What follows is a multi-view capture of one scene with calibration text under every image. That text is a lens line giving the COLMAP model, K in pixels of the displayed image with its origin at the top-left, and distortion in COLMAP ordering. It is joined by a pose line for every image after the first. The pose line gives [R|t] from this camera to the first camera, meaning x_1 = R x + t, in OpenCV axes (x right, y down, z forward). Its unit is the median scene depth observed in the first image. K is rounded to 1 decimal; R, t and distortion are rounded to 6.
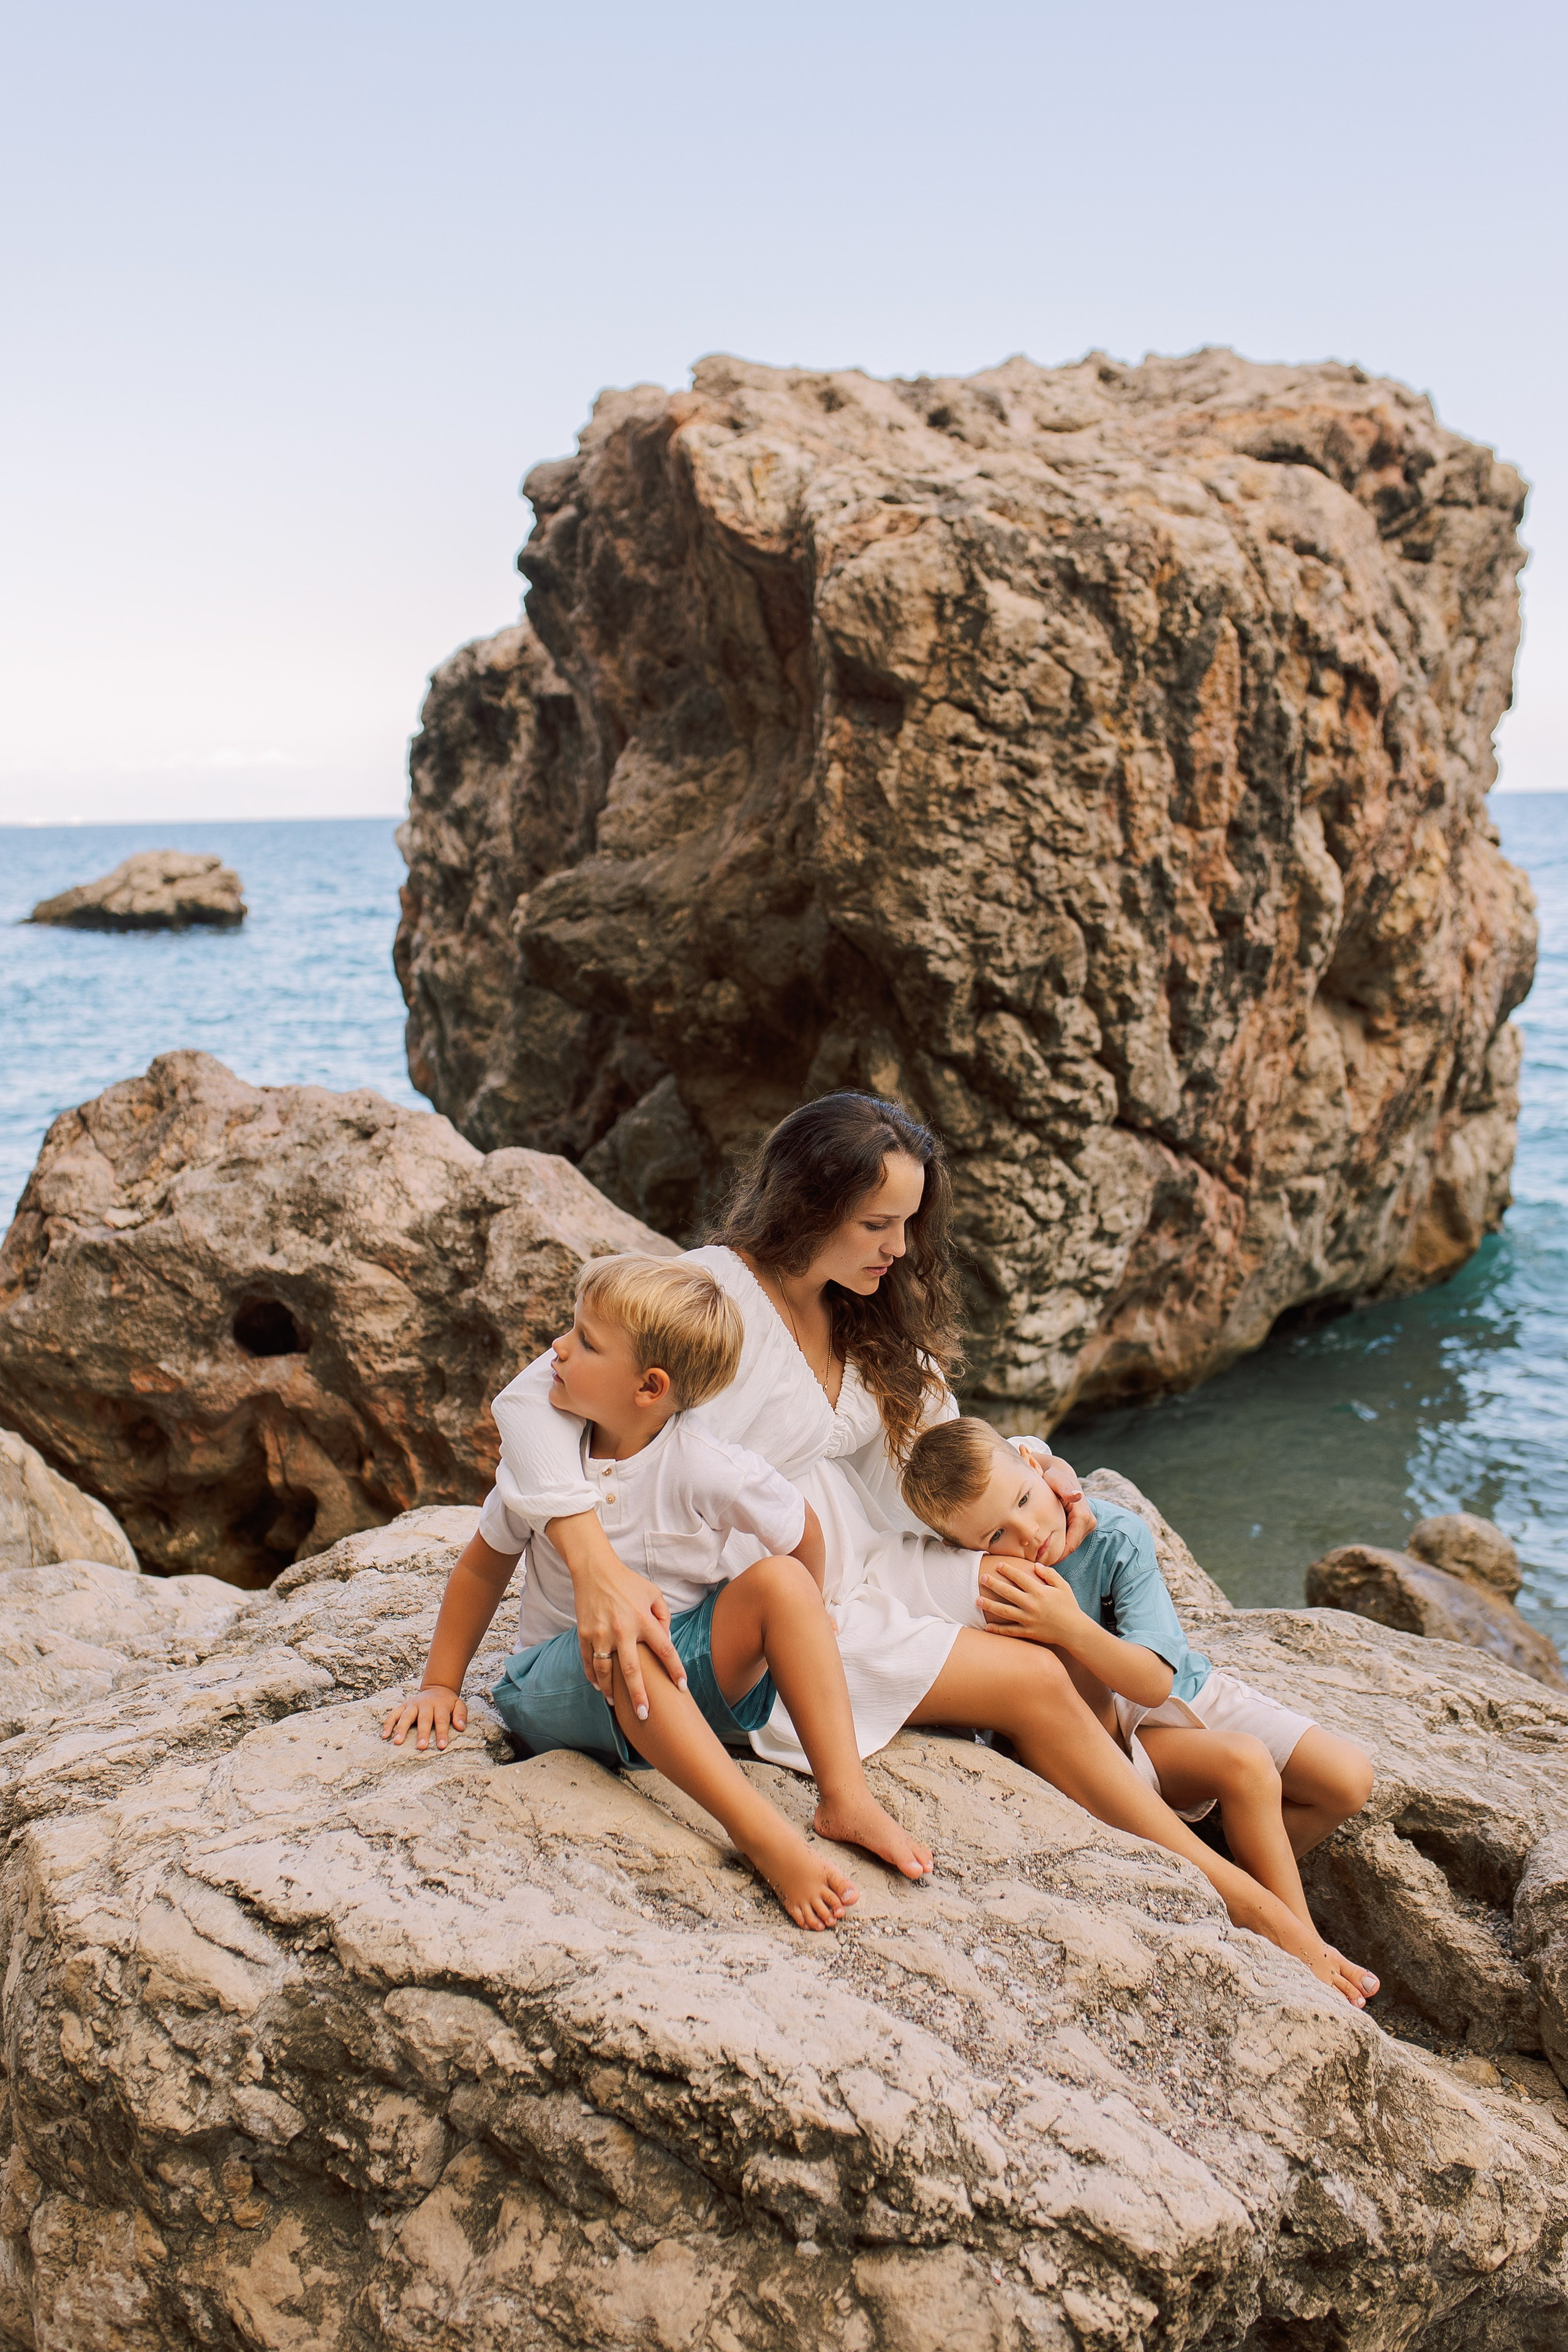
lens RADIAL K [[2228.9, 0, 779.7], [0, 2228.9, 1168.1], [0, 0, 1]] dist [0.003380, 0.000000]
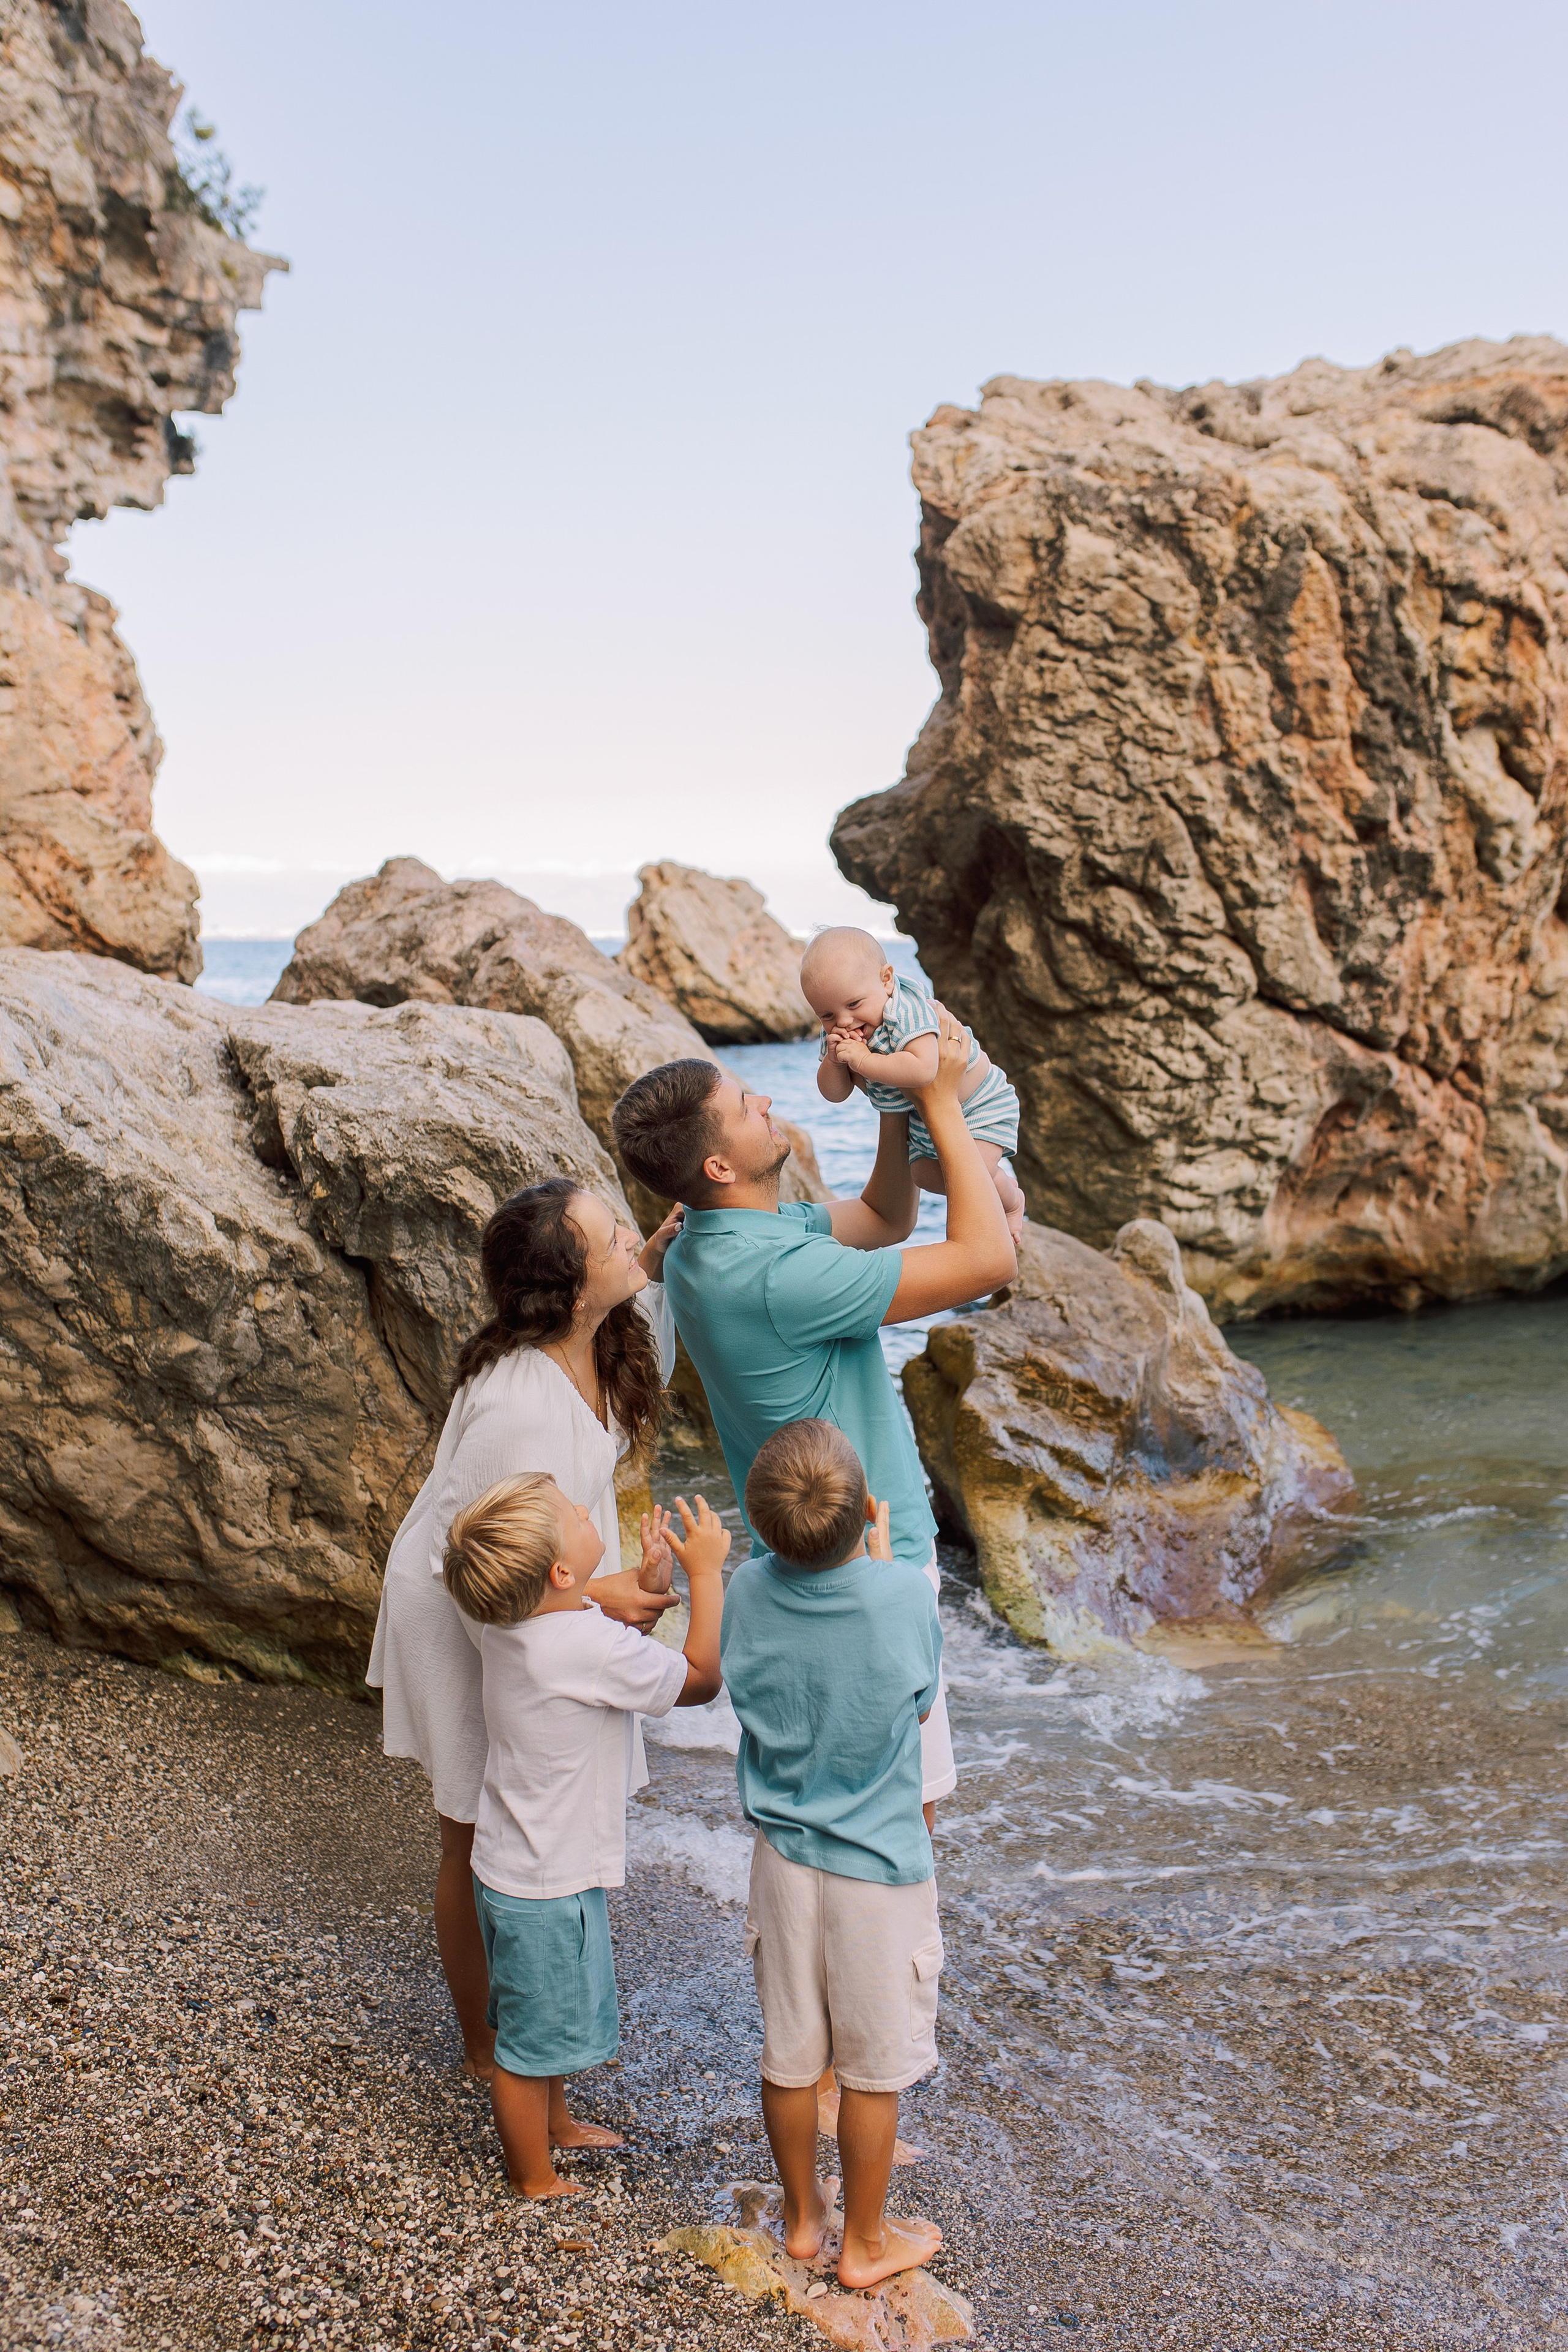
lens RADIAL K [[2228.9, 0, 798.5], [0, 2228.9, 1188.2], [0, 0, 1]] dist [0.003380, 0.000000]
pose [[0.882402, 0.077053, -0.464145, 0.546013], [-0.098746, 0.994857, -0.022574, 0.142724], [0.460018, 0.065751, 0.885472, -0.143178]]
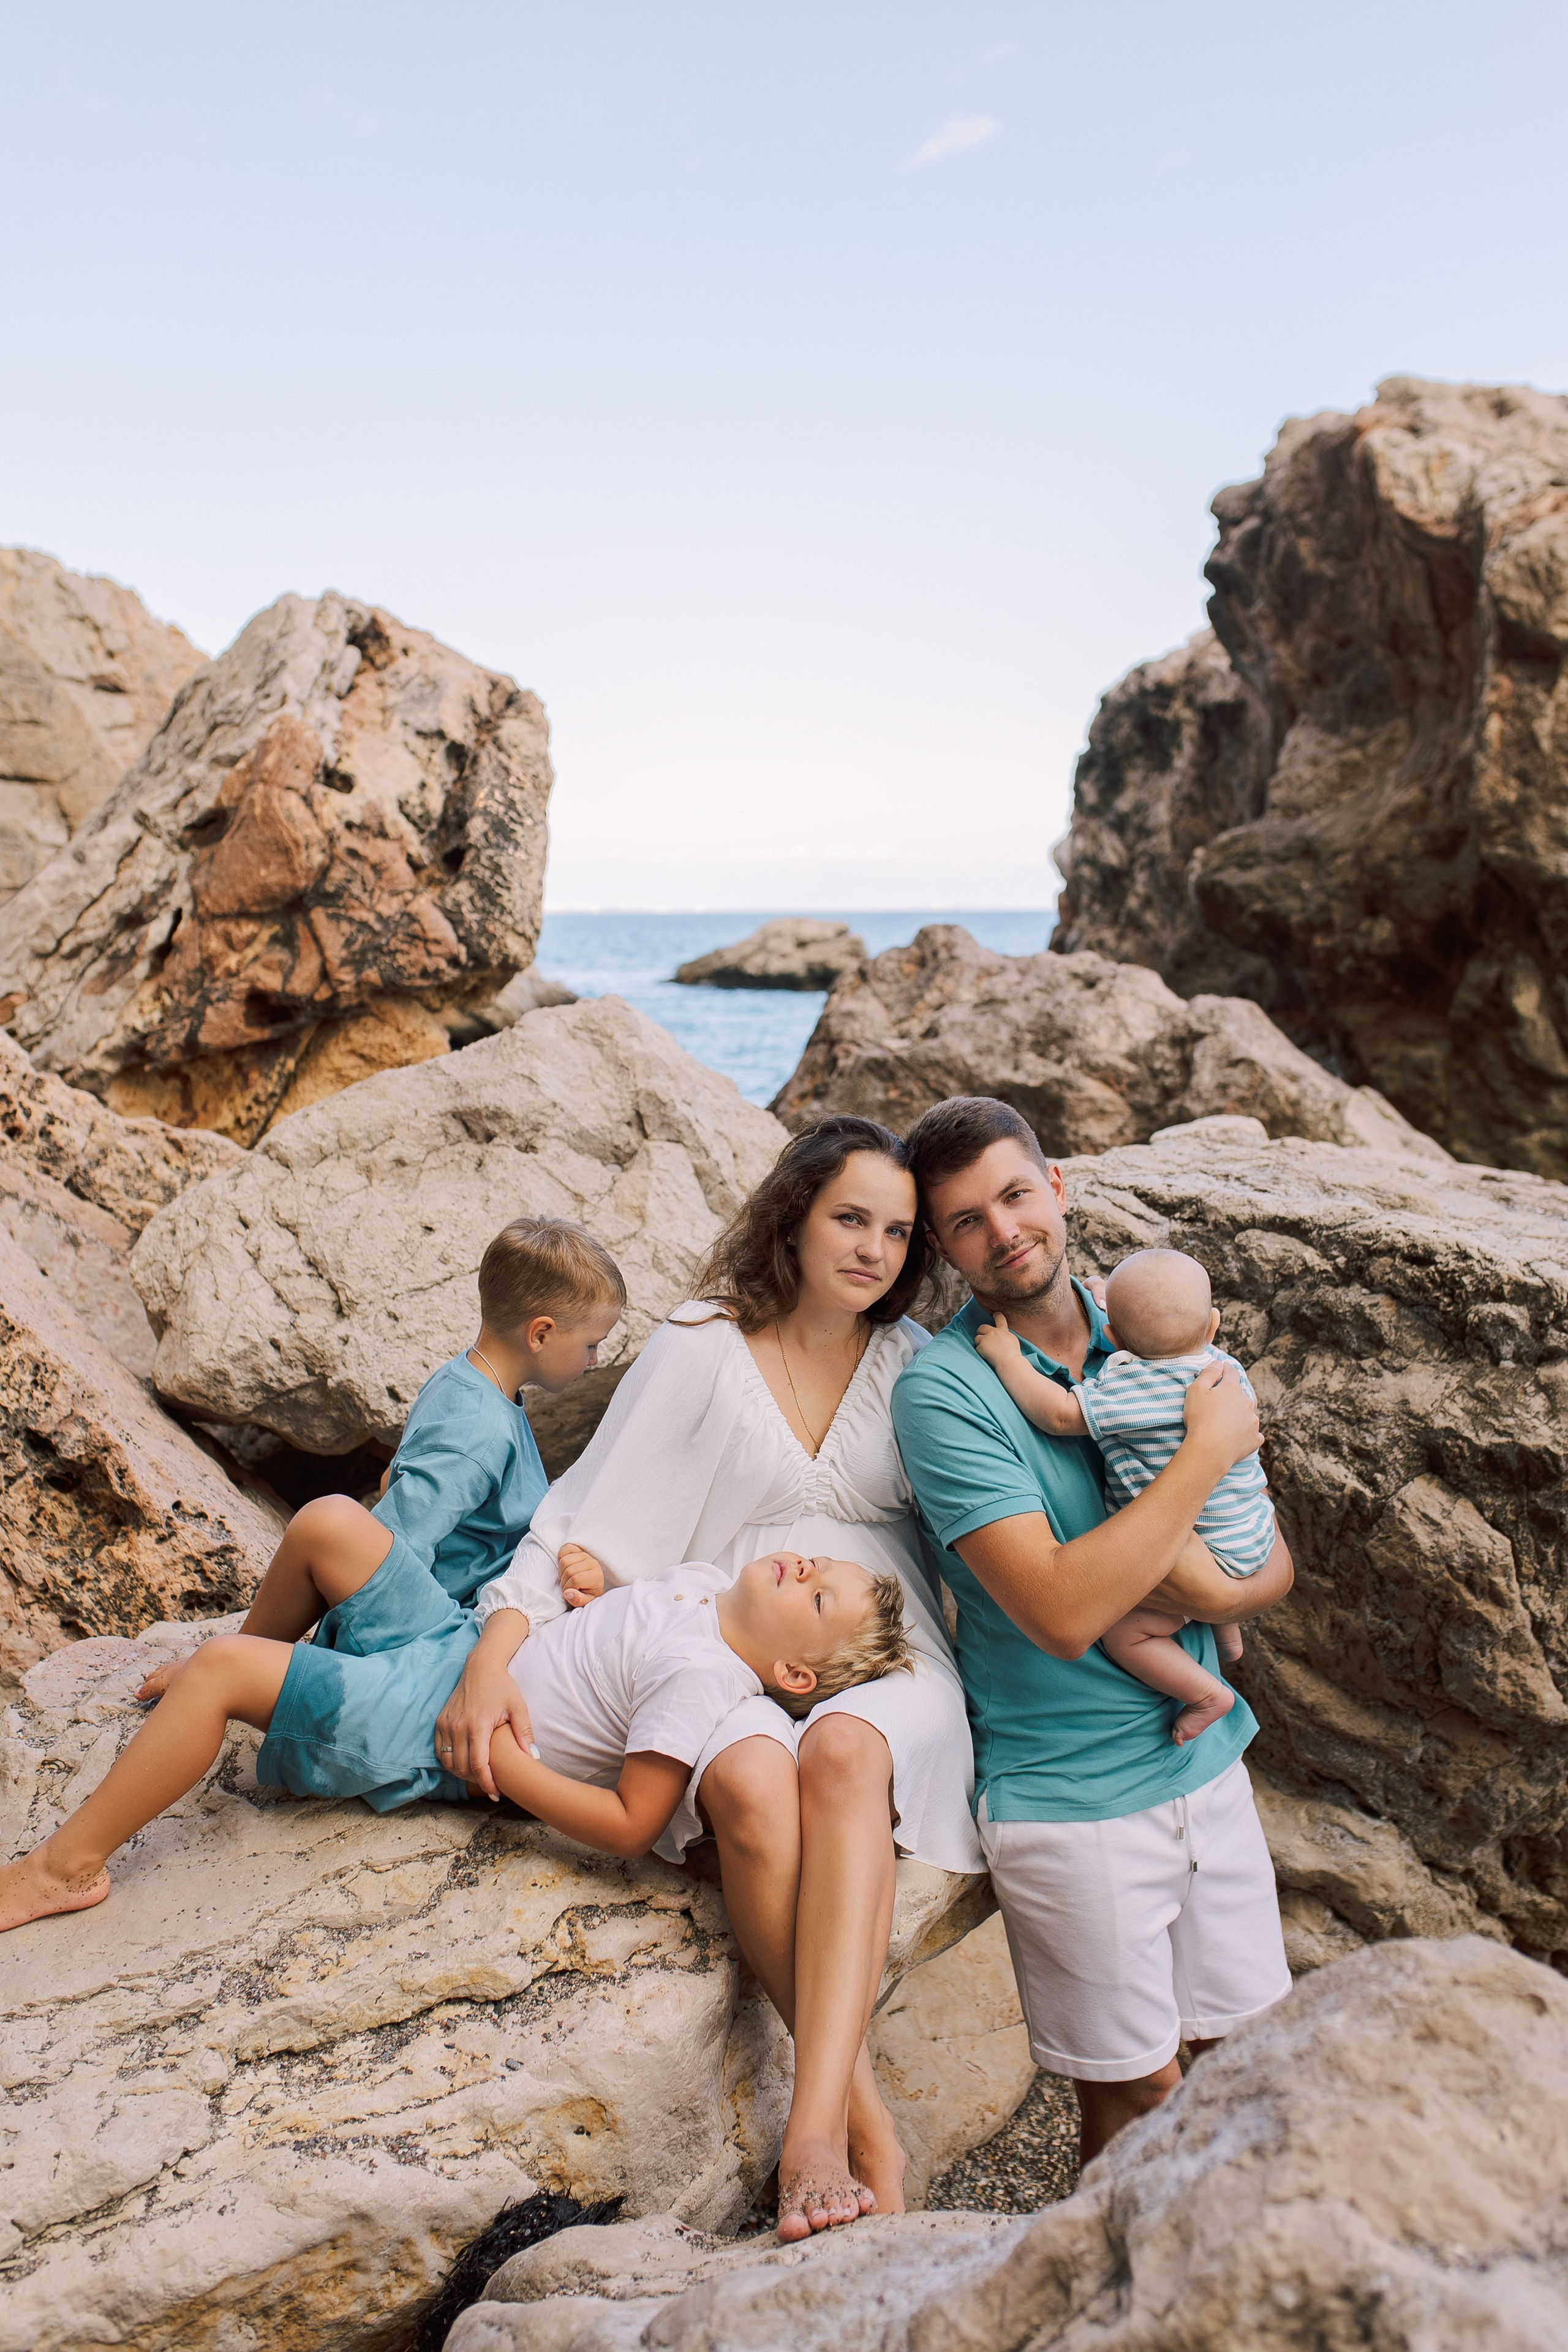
lens RADIAL K [[2228.9, 0, 792.0], [0, 2228.9, 1177.0], [0, 0, 1]] dist [0.003380, 0.000000]
pose [[0.966151, 0.046228, -0.253802, -0.021502], [-0.056065, 0.997925, -0.031658, 0.108803], [0.251812, 0.044816, 0.966738, -0.178611]]
